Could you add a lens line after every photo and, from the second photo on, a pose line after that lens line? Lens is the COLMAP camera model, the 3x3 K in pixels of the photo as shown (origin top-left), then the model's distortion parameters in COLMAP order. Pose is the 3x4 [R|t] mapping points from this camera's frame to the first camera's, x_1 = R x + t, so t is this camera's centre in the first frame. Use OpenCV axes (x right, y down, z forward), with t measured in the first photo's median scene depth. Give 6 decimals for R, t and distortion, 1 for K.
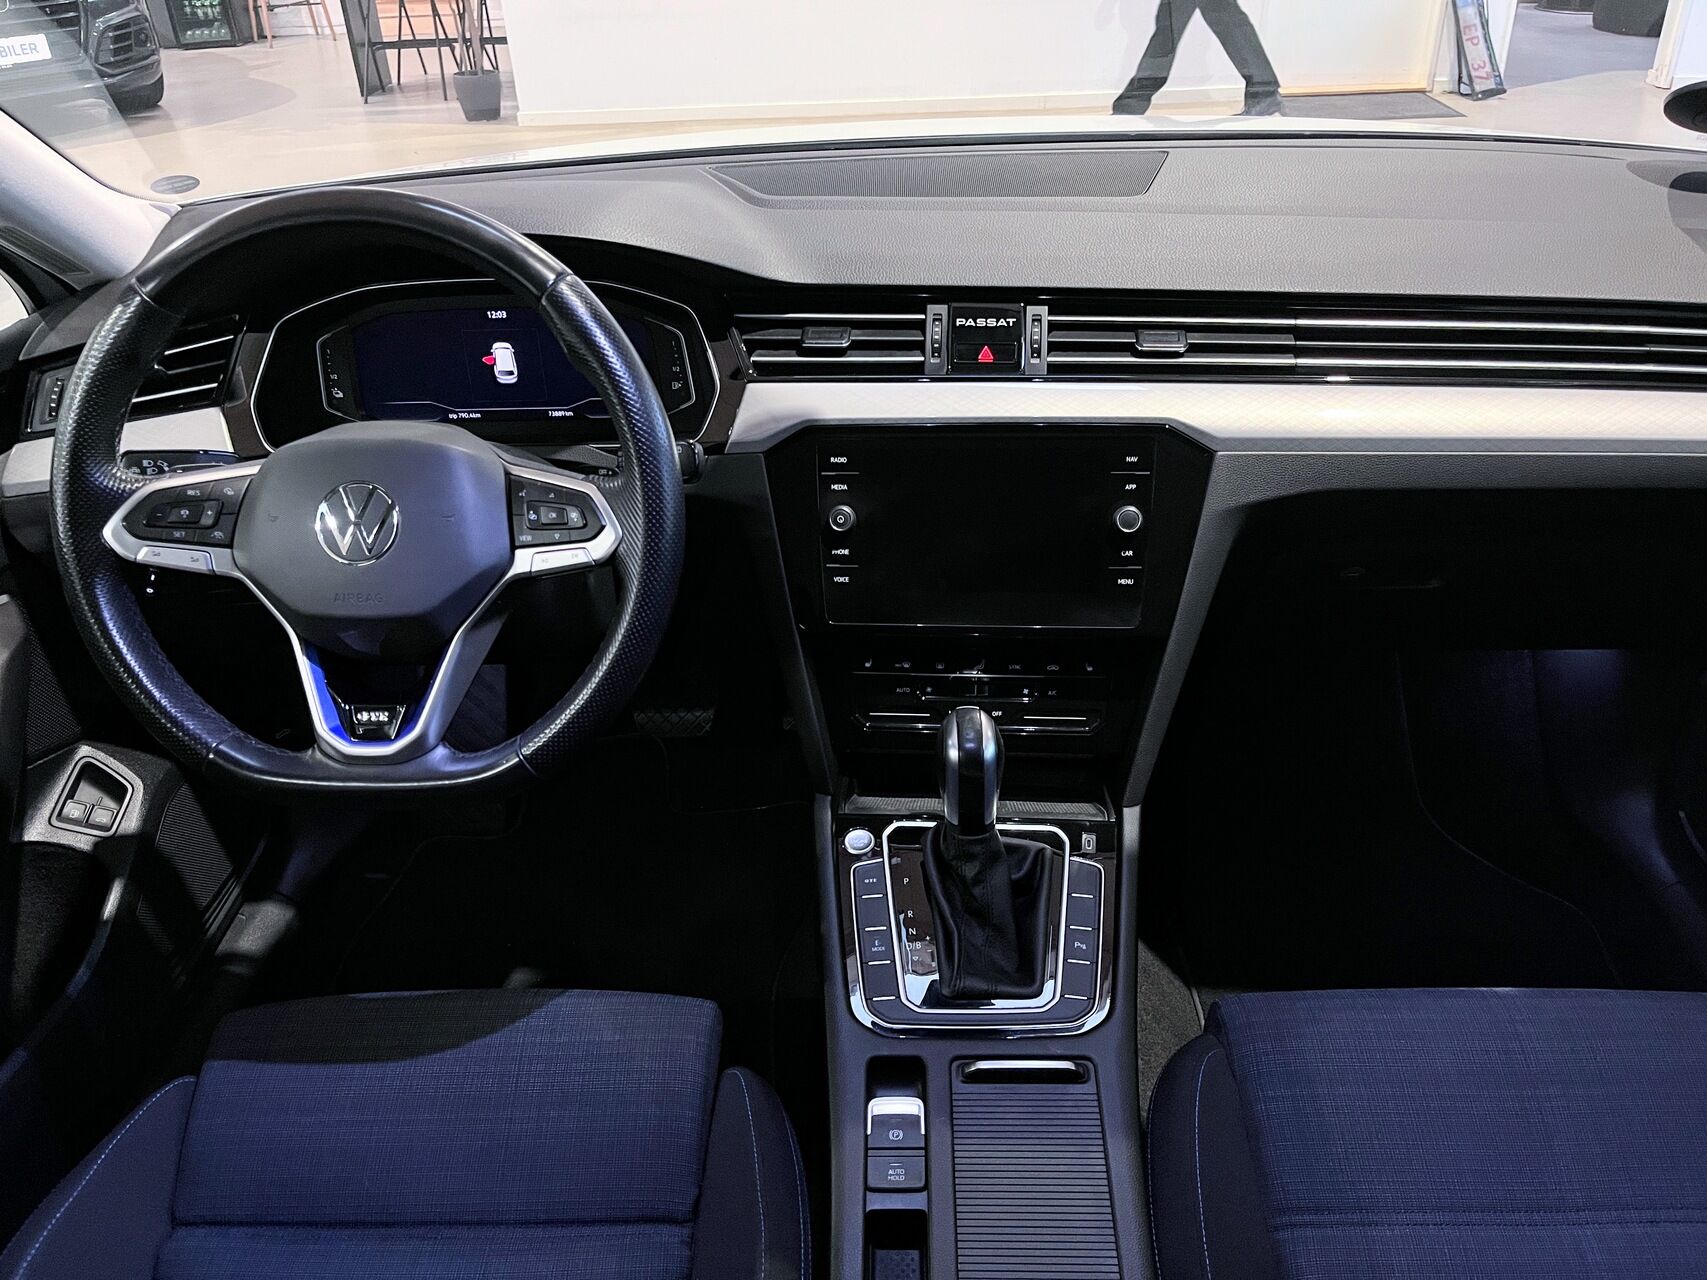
lens RADIAL K [[1305.9, 0, 860.9], [0, 1305.9, 645.5], [0, 0, 1]] dist [0.056823, -0.078916]
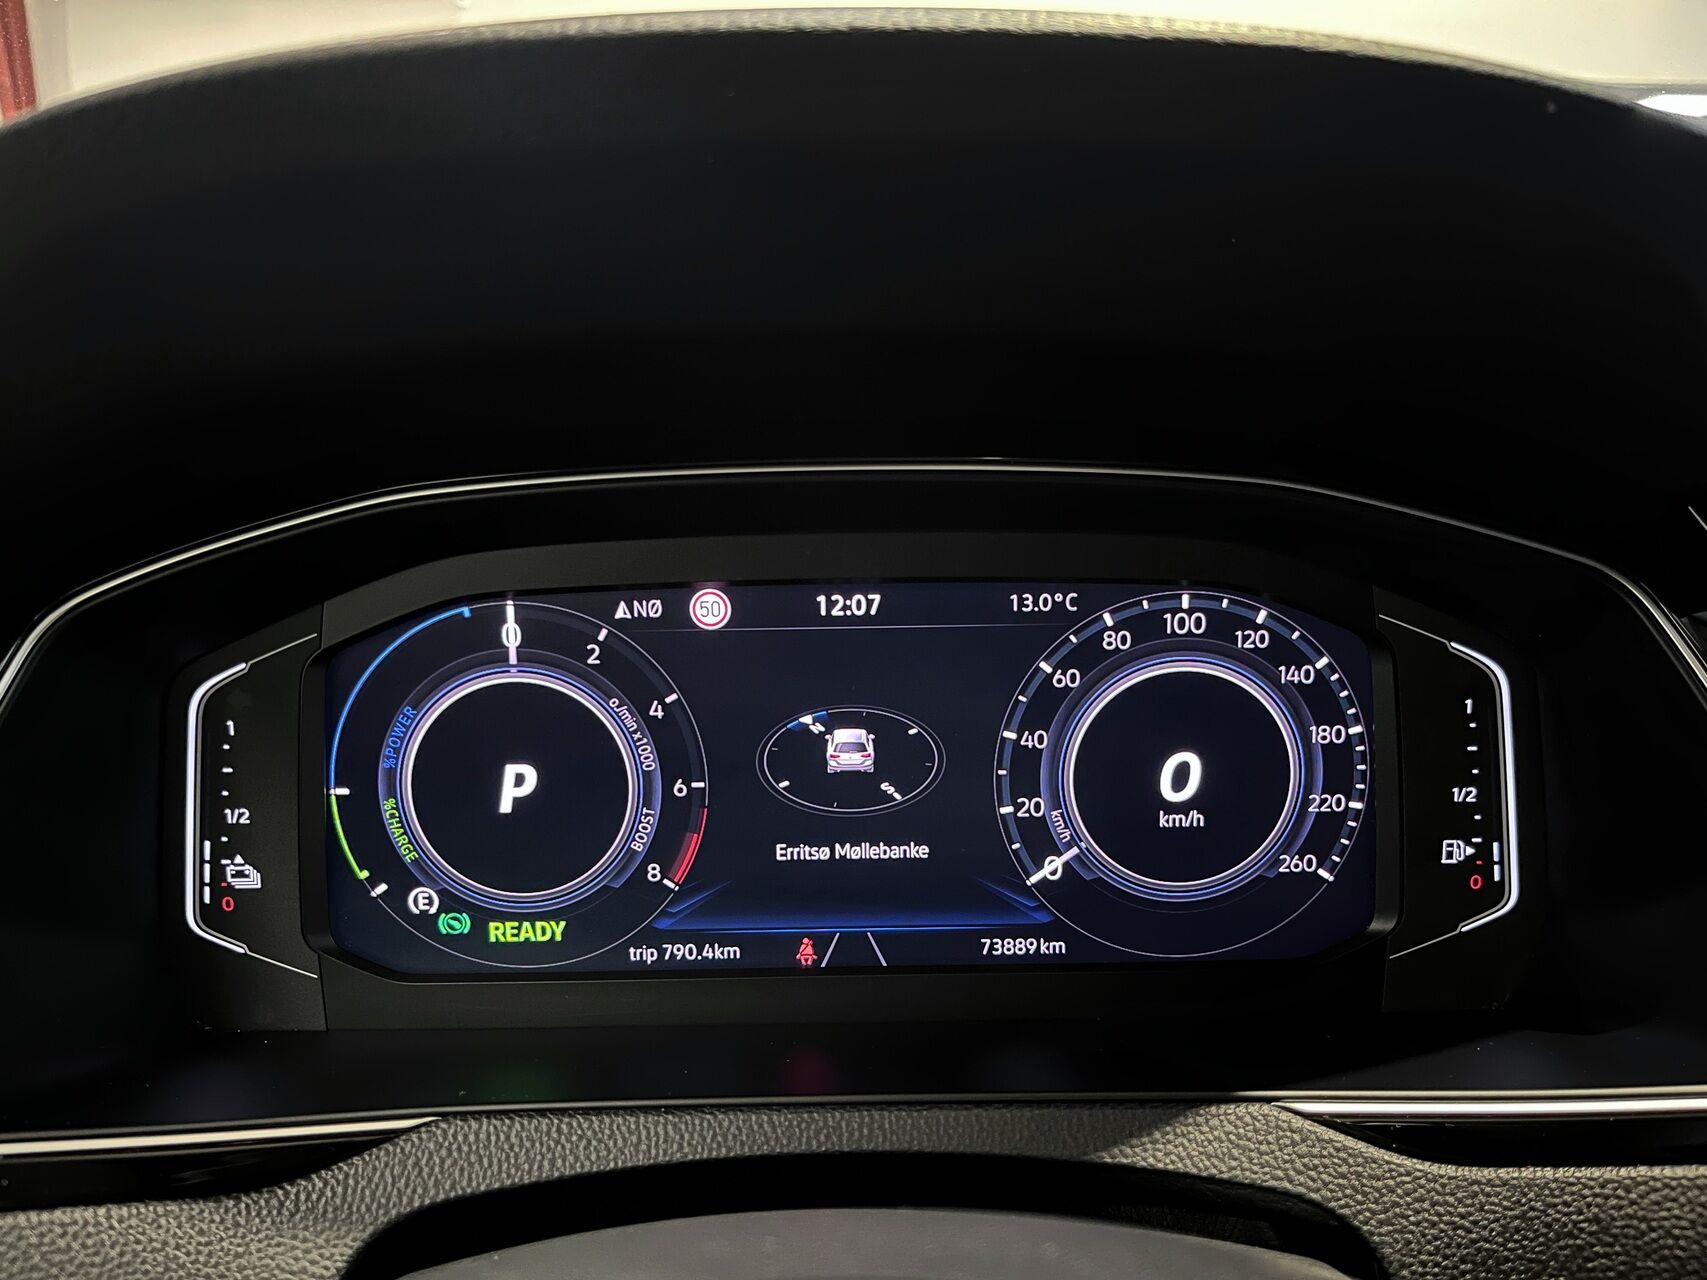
lens RADIAL K [[1305.9, 0, 861.2], [0, 1305.9, 639.6], [0, 0, 1]] dist [0.056823, -0.078916]
pose [[0.998748, 0.014441, 0.047900, -0.304303], [0.002895, 0.939153, -0.343486, -0.154311], [-0.049945, 0.343195, 0.937935, 0.774778]]
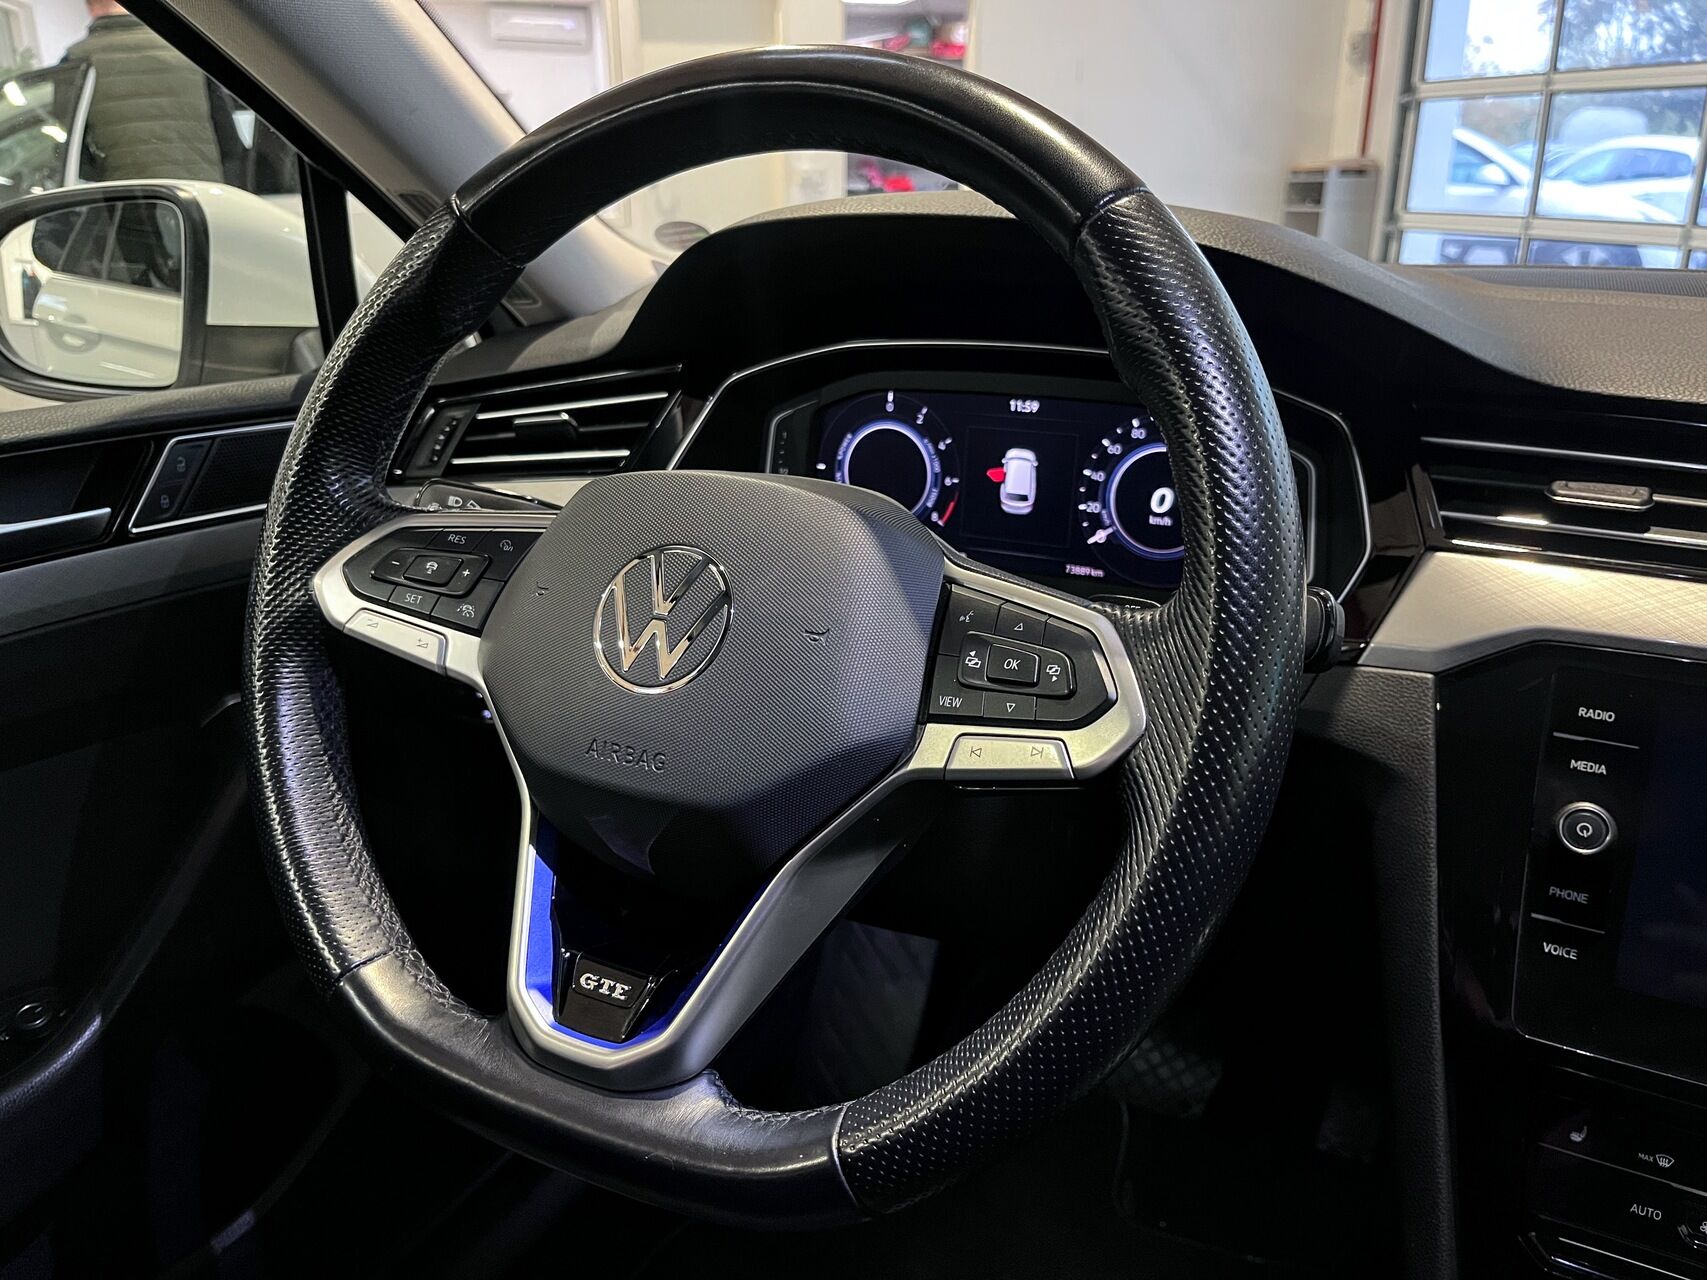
lens RADIAL K [[1305.9, 0, 863.0], [0, 1305.9, 654.6], [0, 0, 1]] dist [0.056823, -0.078916]
pose [[0.904956, 0.175521, -0.387616, -0.079927], [-0.251703, 0.955302, -0.155063, -0.014299], [0.343074, 0.237890, 0.908685, 0.435191]]
